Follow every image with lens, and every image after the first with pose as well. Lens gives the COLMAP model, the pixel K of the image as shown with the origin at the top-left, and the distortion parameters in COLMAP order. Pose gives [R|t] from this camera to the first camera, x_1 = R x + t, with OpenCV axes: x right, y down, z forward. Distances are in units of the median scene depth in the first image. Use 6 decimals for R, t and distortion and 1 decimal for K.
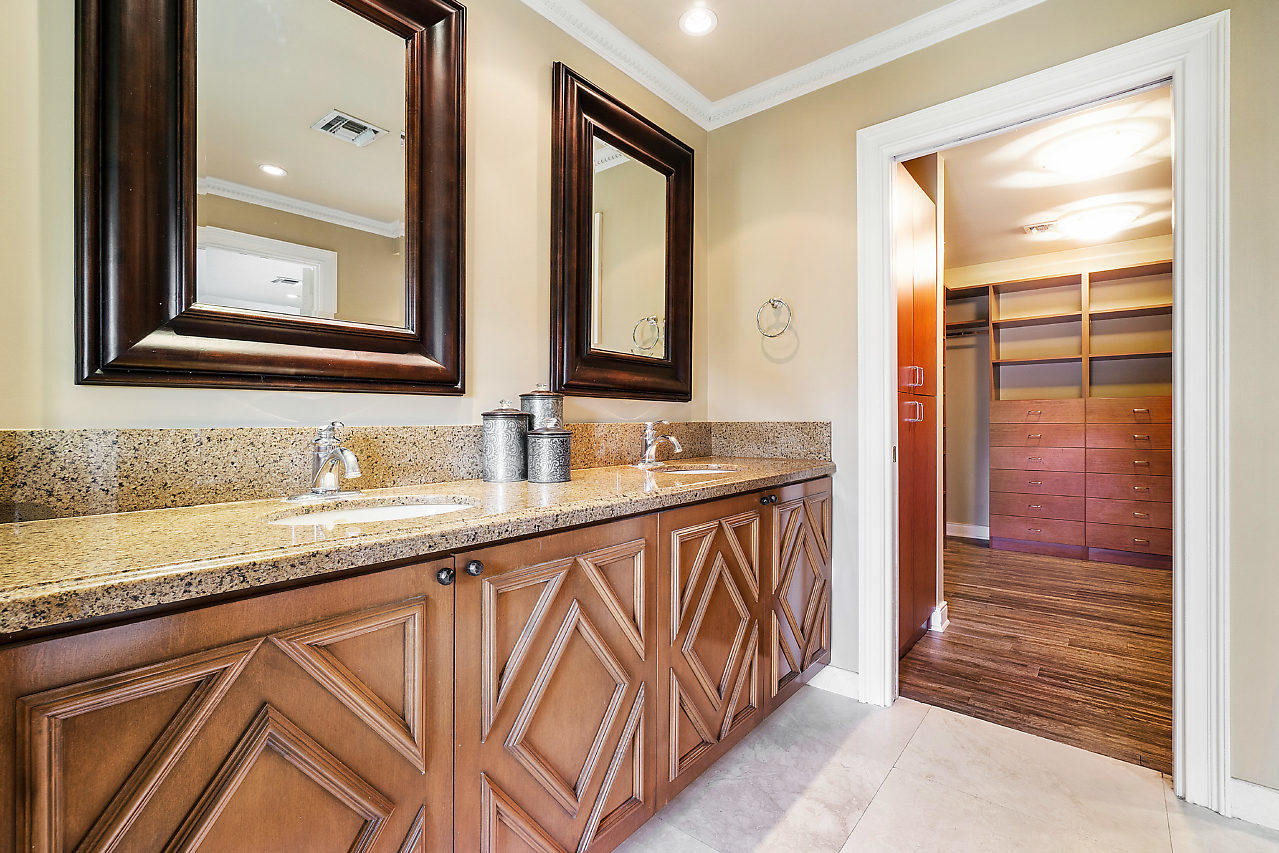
lens RADIAL K [[578.2, 0, 641.0], [0, 578.2, 422.3], [0, 0, 1]] dist [-0.001793, -0.000276]
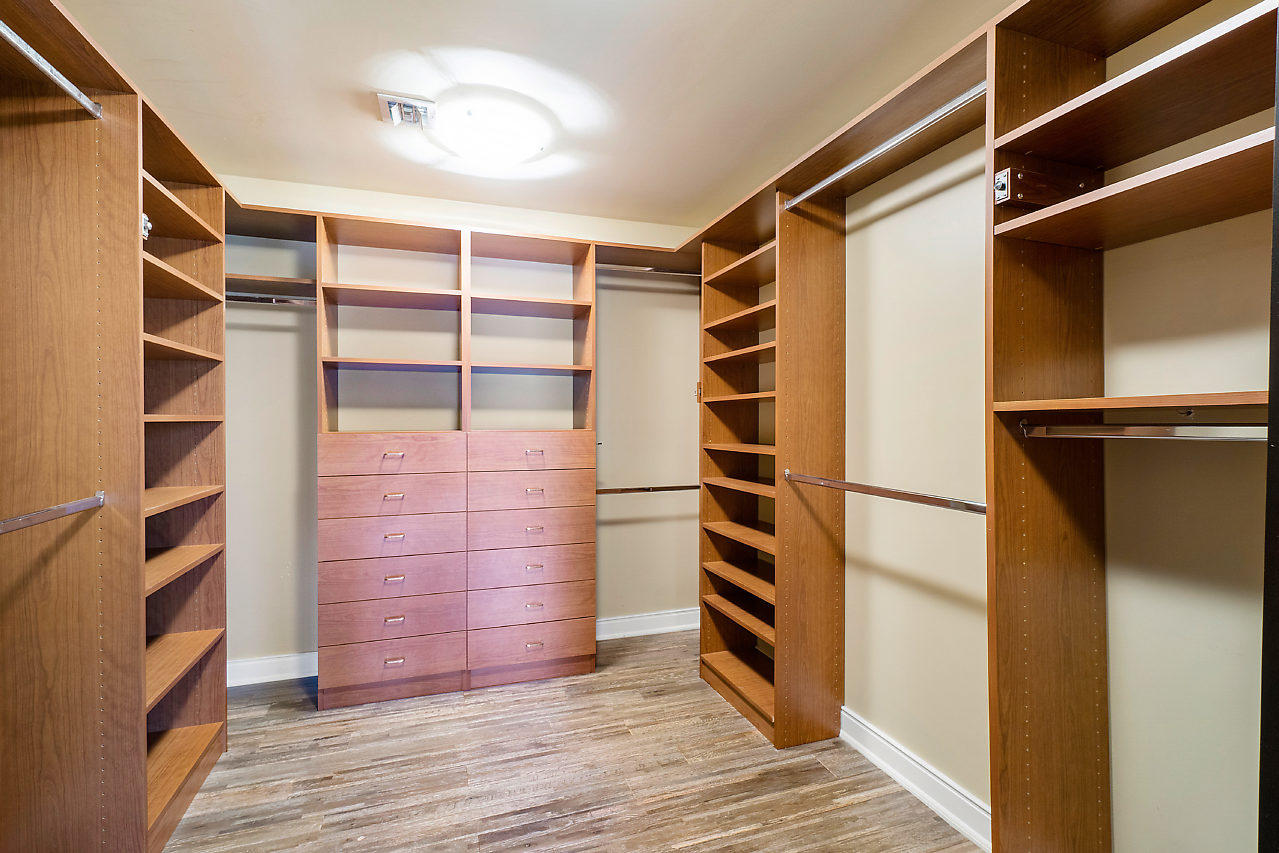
lens RADIAL K [[578.2, 0, 641.3], [0, 578.2, 425.8], [0, 0, 1]] dist [-0.001793, -0.000276]
pose [[0.533467, 0.002618, 0.845817, 0.315389], [-0.002684, 0.999995, -0.001402, -0.045335], [-0.845816, -0.001522, 0.533472, 0.469041]]
